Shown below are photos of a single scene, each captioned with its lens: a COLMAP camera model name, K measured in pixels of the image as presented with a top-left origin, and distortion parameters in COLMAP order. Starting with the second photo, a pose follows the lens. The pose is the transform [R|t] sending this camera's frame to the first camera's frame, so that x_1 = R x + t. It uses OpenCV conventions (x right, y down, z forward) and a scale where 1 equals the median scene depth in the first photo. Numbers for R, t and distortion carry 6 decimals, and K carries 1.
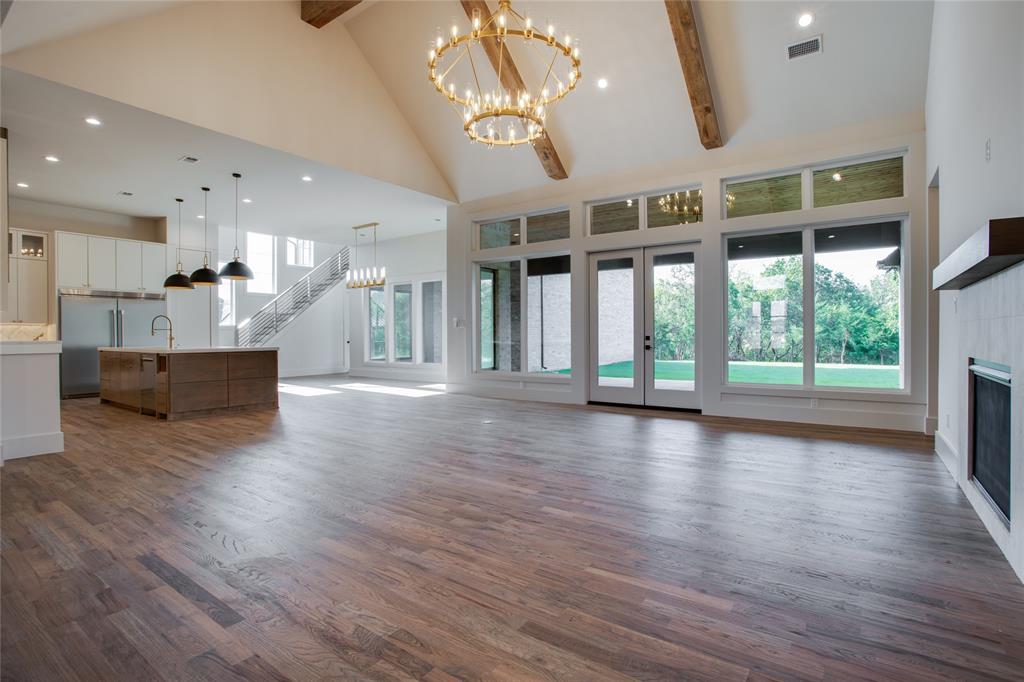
lens RADIAL K [[496.1, 0, 511.2], [0, 496.1, 335.0], [0, 0, 1]] dist [-0.037111, 0.014496]
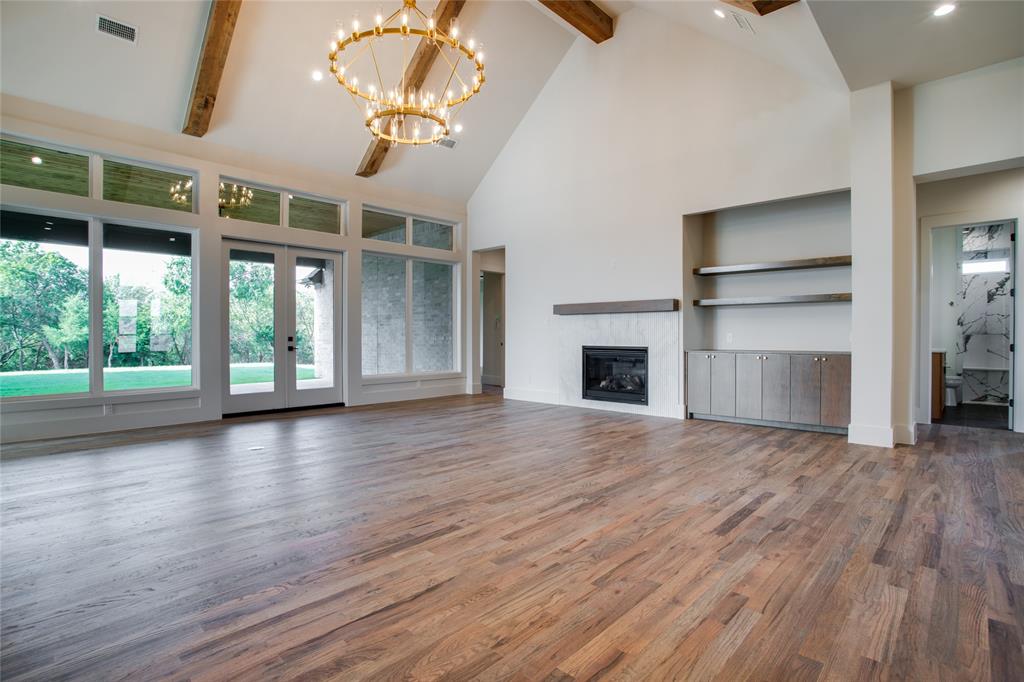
lens RADIAL K [[498.6, 0, 511.5], [0, 498.6, 339.4], [0, 0, 1]] dist [-0.076896, 0.030683]
pose [[0.132813, -0.002990, 0.991137, -1.075837], [0.000799, 0.999995, 0.002910, 0.008699], [-0.991141, 0.000406, 0.132815, 0.744356]]
